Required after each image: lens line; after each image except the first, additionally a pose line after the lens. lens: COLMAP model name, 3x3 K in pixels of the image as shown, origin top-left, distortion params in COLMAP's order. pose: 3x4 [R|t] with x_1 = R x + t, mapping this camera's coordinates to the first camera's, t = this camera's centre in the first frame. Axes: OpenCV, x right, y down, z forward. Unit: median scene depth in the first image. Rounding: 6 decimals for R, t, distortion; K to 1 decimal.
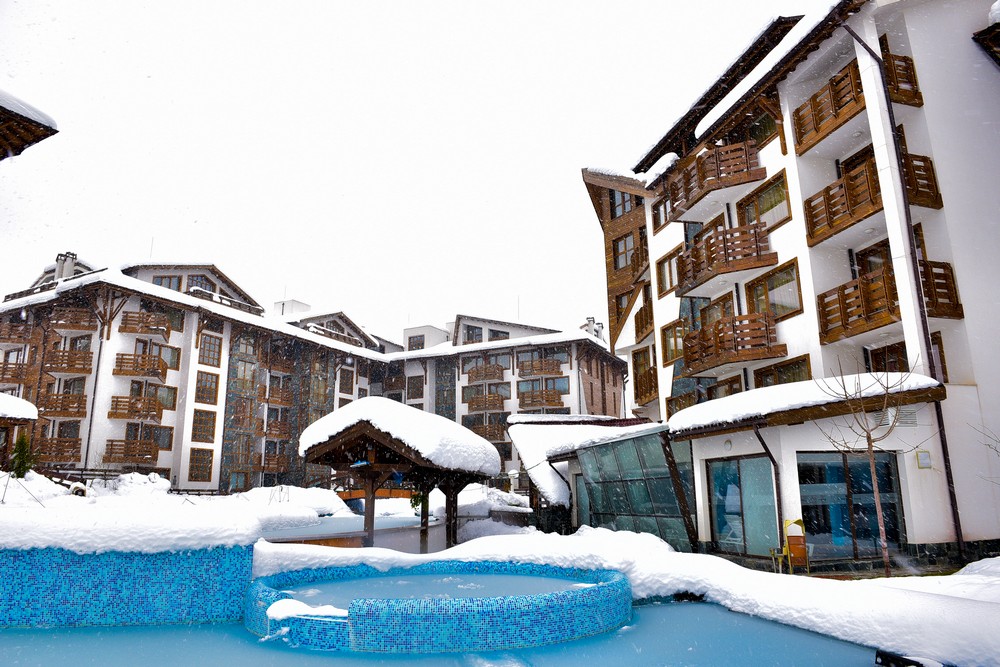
lens RADIAL K [[684.1, 0, 500.0], [0, 684.1, 333.5], [0, 0, 1]] dist [-0.060903, -0.001889]
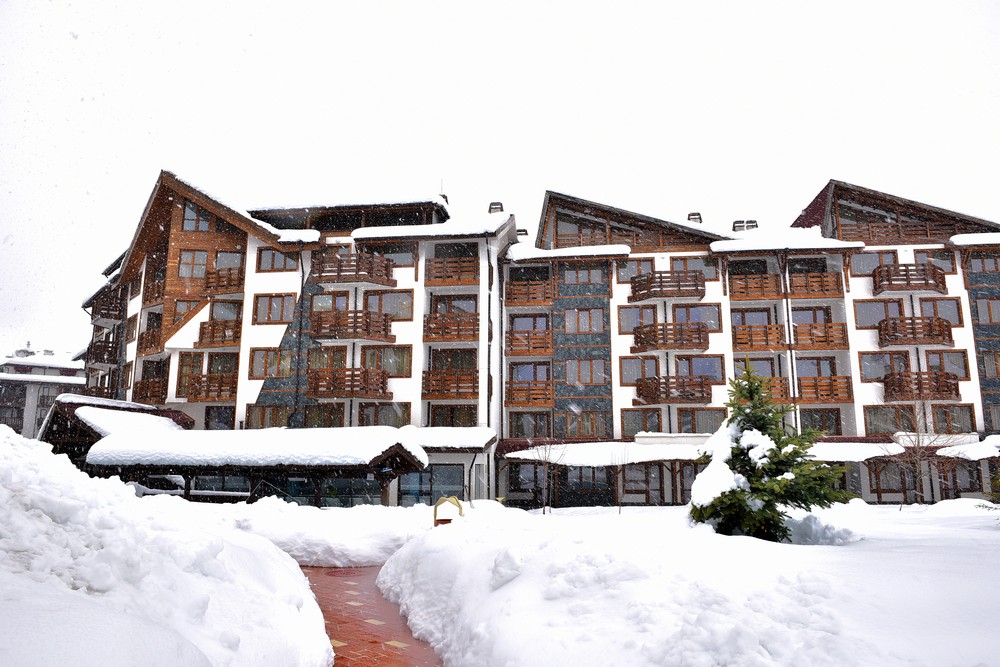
lens RADIAL K [[684.1, 0, 500.0], [0, 684.1, 333.5], [0, 0, 1]] dist [-0.060903, -0.001889]
pose [[0.364221, 0.188909, 0.911952, -2.801940], [-0.224236, 0.968192, -0.111003, 0.003795], [-0.903914, -0.164063, 0.394996, 0.333587]]
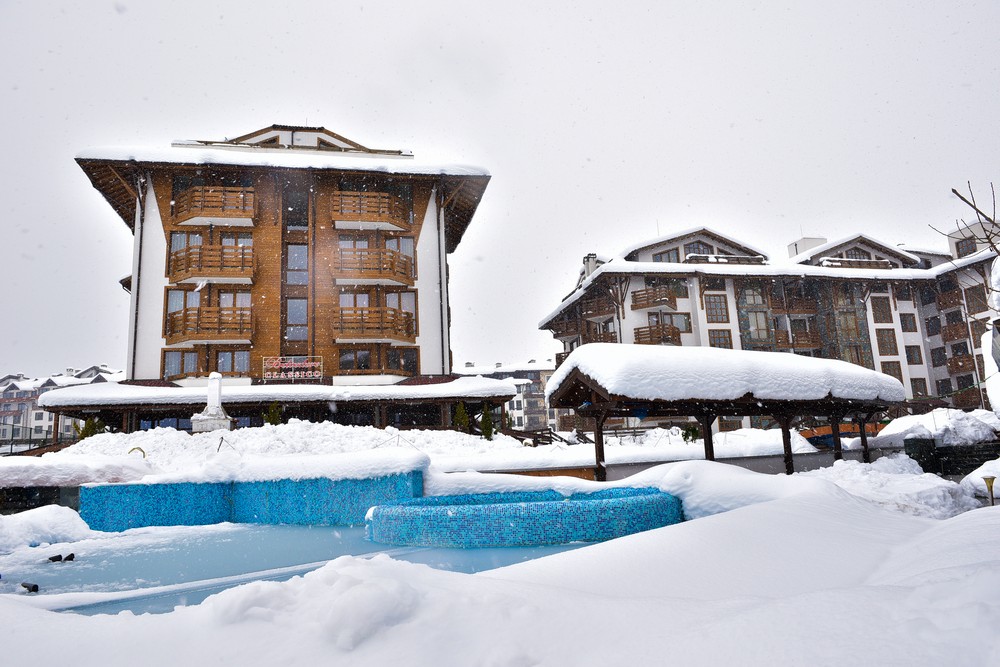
lens RADIAL K [[684.1, 0, 500.0], [0, 684.1, 333.5], [0, 0, 1]] dist [-0.060903, -0.001889]
pose [[0.634408, -0.169901, -0.754096, 0.147830], [0.223093, 0.974278, -0.031825, 0.020466], [0.740106, -0.148044, 0.655993, 0.043486]]
